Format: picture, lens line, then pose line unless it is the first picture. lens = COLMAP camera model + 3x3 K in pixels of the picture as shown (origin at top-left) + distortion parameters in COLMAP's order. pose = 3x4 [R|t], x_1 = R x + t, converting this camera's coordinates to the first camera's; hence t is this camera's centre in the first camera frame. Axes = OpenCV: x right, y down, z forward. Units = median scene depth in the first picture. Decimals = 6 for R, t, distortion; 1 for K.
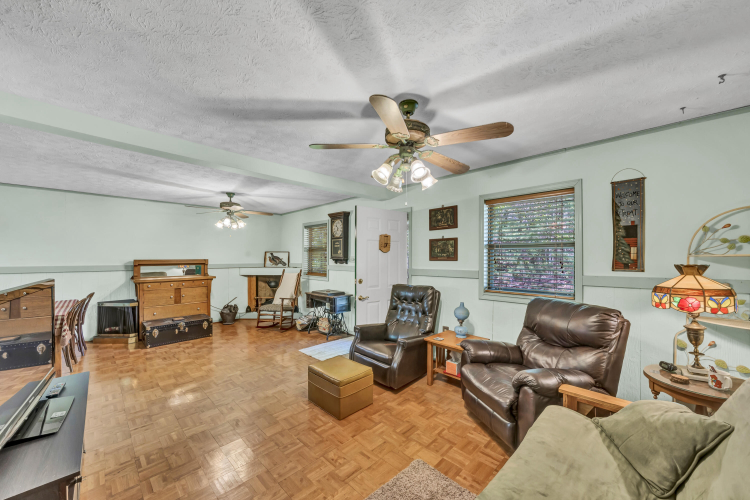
lens RADIAL K [[283.6, 0, 375.0], [0, 283.6, 258.8], [0, 0, 1]] dist [-0.001926, -0.000330]
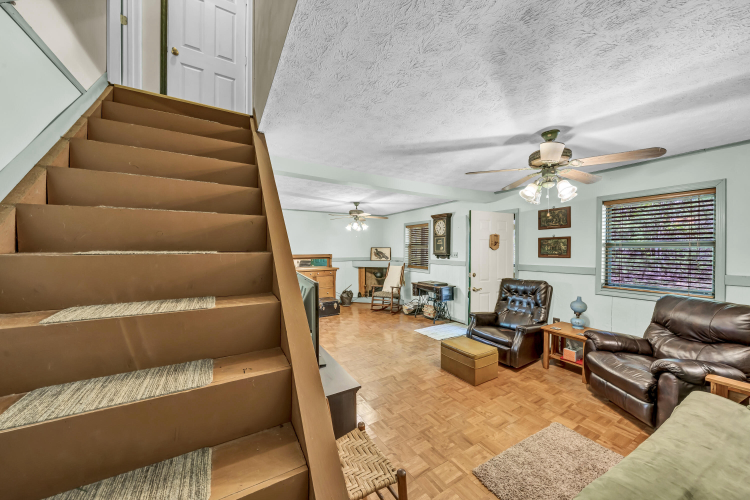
lens RADIAL K [[266.0, 0, 371.6], [0, 266.0, 254.7], [0, 0, 1]] dist [-0.007596, 0.000276]
pose [[0.966657, 0.003228, -0.256056, -0.206263], [0.000277, 0.999907, 0.013651, -0.022097], [0.256076, -0.013266, 0.966566, -0.189001]]
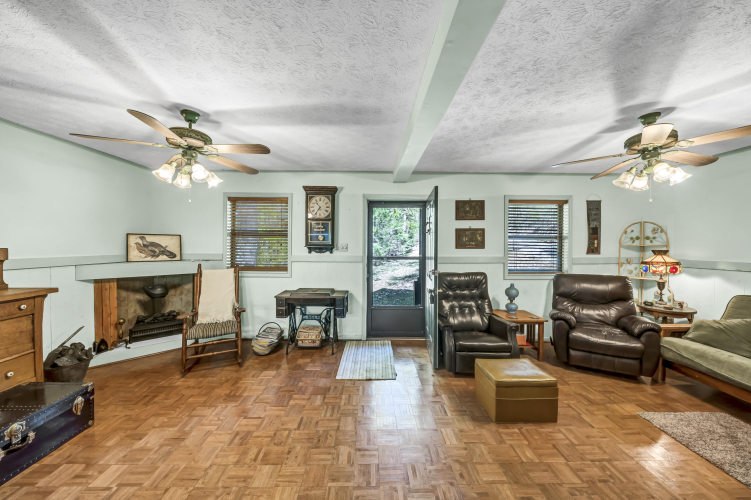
lens RADIAL K [[263.9, 0, 373.9], [0, 263.9, 249.0], [0, 0, 1]] dist [-0.007037, 0.000081]
pose [[0.693756, -0.006537, 0.720180, -0.897316], [-0.000734, 0.999952, 0.009783, -0.001705], [-0.720209, -0.007316, 0.693718, 0.659696]]
